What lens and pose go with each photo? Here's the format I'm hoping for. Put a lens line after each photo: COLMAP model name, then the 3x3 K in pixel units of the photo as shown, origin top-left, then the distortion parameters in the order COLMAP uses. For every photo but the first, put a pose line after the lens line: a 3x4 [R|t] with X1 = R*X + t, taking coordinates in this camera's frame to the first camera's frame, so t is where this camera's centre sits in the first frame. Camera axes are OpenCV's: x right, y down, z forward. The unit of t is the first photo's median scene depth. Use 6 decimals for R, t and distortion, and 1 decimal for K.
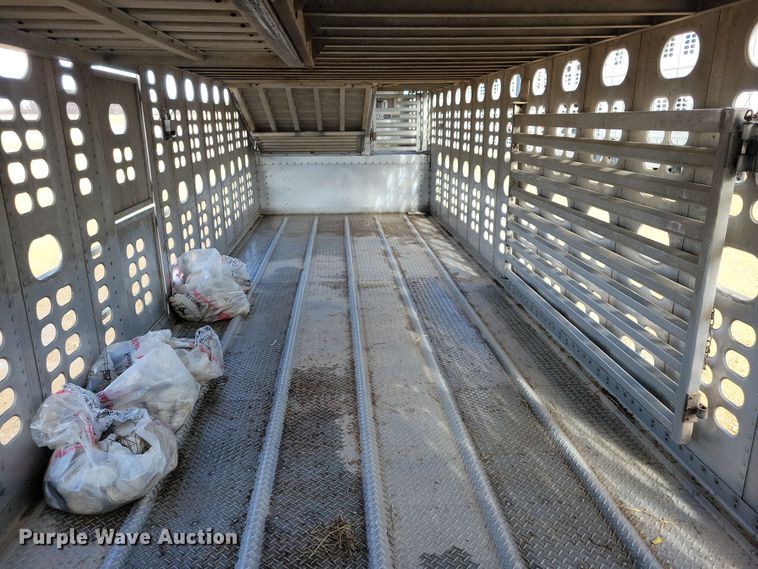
lens RADIAL K [[568.0, 0, 378.2], [0, 568.0, 276.7], [0, 0, 1]] dist [0.041648, -0.014509]
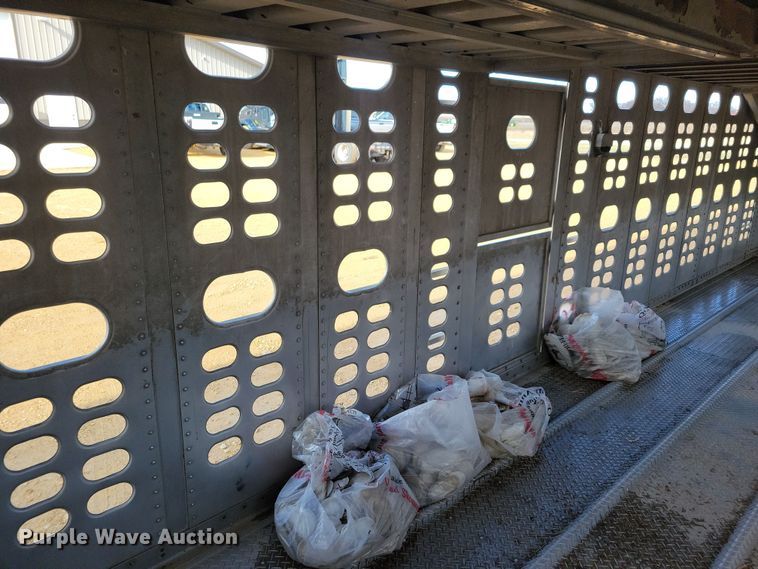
lens RADIAL K [[568.0, 0, 378.2], [0, 568.0, 276.7], [0, 0, 1]] dist [0.041648, -0.014509]
pose [[0.654790, 0.228029, -0.720592, 0.089682], [-0.236508, 0.967340, 0.091201, -0.079211], [0.717854, 0.110708, 0.687335, 0.236841]]
